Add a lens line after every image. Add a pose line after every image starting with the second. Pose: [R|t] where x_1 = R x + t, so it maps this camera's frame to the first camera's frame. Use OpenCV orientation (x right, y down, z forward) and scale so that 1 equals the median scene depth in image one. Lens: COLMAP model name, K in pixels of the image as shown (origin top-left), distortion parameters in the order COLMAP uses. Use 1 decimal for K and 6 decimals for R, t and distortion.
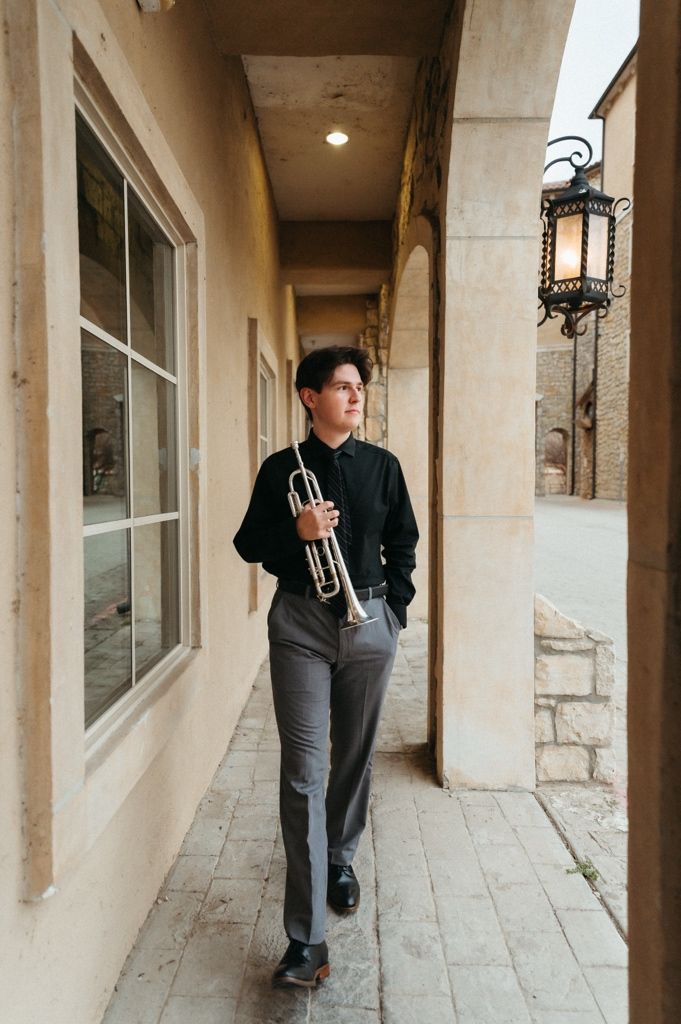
lens RADIAL K [[715.3, 0, 340.5], [0, 715.3, 512.0], [0, 0, 1]] dist [0.058435, -0.000081]
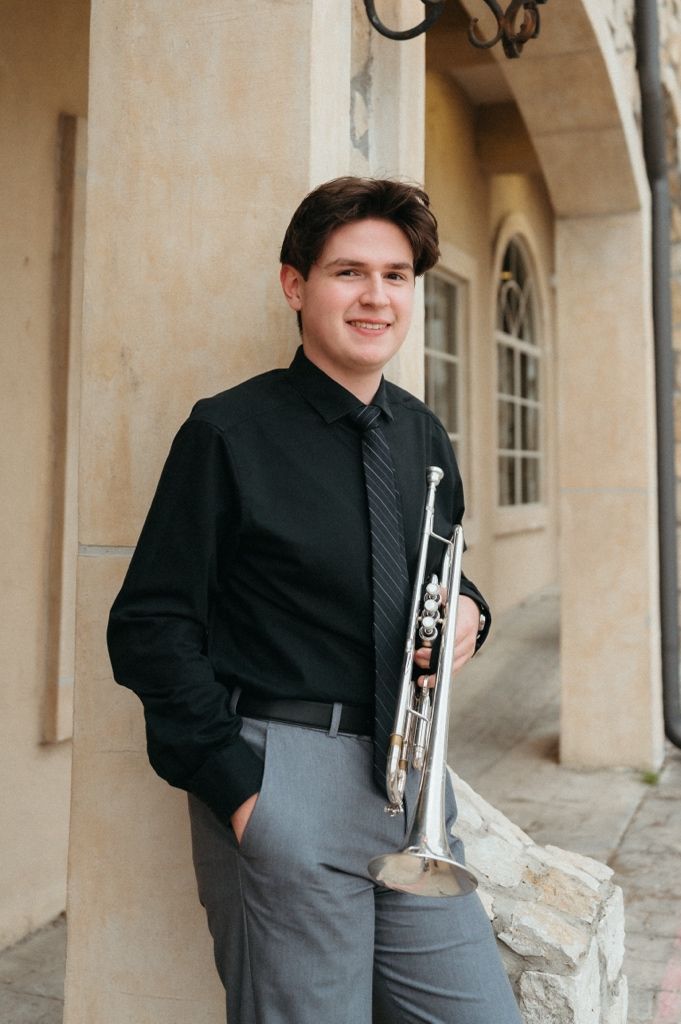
lens RADIAL K [[1242.6, 0, 368.8], [0, 1242.6, 342.1], [0, 0, 1]] dist [0.001308, -0.056301]
pose [[0.943192, -0.030836, -0.330814, 0.498333], [-0.014705, 0.990834, -0.134285, -0.014406], [0.331922, 0.131521, 0.934093, 0.452389]]
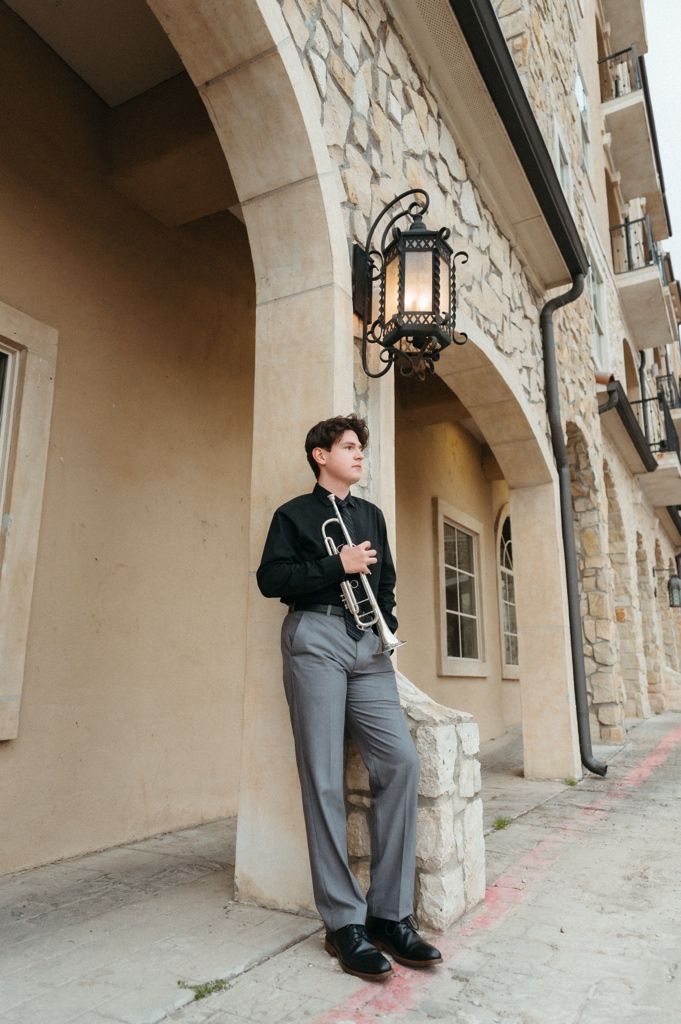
lens RADIAL K [[717.5, 0, 340.5], [0, 717.5, 512.0], [0, 0, 1]] dist [0.063730, -0.004103]
pose [[0.877561, -0.106061, -0.467588, 0.700324], [-0.020928, 0.965824, -0.258352, 0.170262], [0.479009, 0.236506, 0.845349, 0.250460]]
